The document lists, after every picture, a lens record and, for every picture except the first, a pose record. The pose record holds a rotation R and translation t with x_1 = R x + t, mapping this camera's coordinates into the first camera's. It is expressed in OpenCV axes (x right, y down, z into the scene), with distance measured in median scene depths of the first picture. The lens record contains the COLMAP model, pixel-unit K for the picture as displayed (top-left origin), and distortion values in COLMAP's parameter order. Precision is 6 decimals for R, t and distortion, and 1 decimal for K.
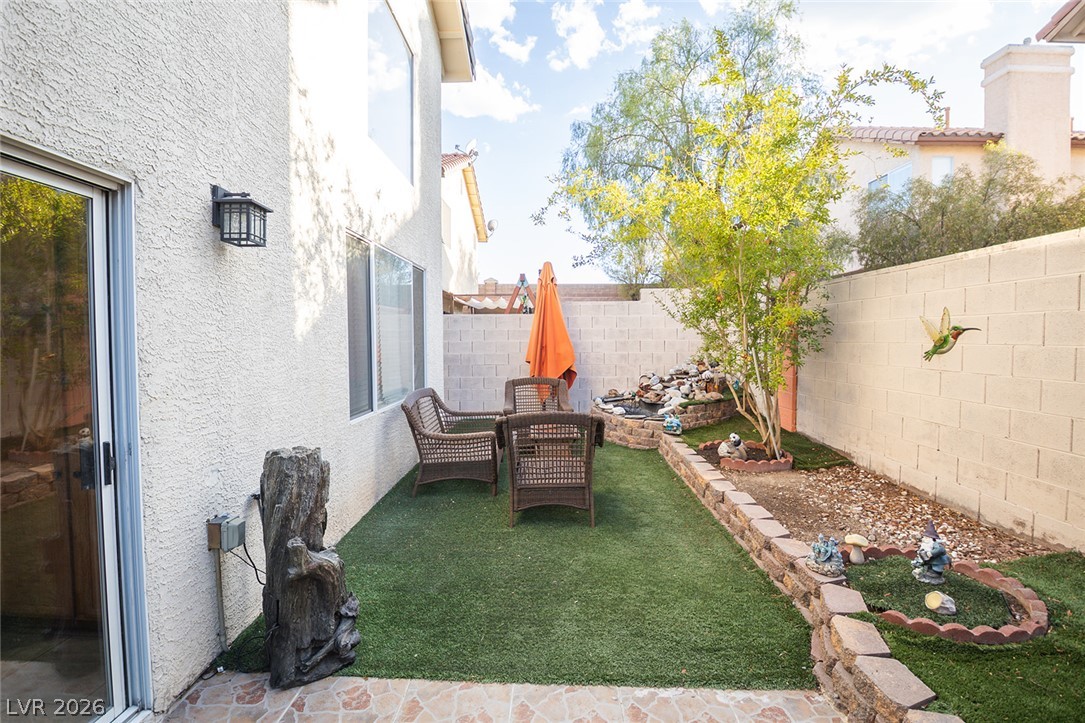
lens RADIAL K [[495.2, 0, 539.8], [0, 495.2, 366.3], [0, 0, 1]] dist [0.022131, -0.030685]
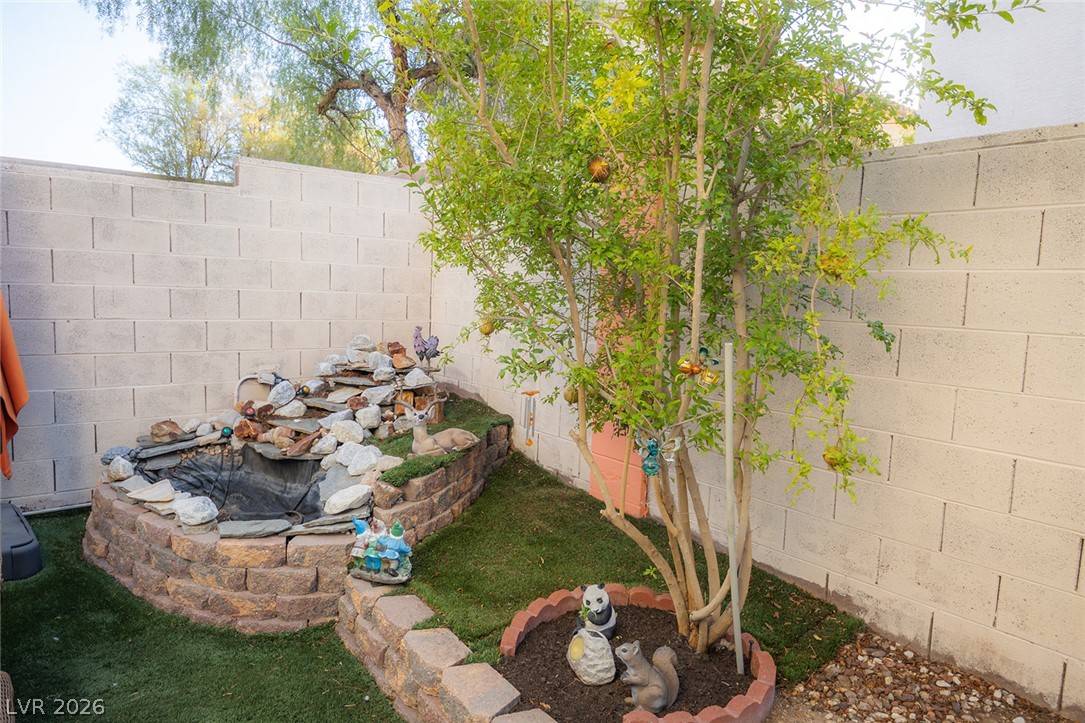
lens RADIAL K [[698.7, 0, 542.5], [0, 698.7, 361.5], [0, 0, 1]] dist [0.004356, -0.000701]
pose [[0.783964, -0.029745, 0.620093, 0.051509], [-0.005138, 0.998506, 0.054392, -0.029466], [-0.620785, -0.045827, 0.782640, 0.459627]]
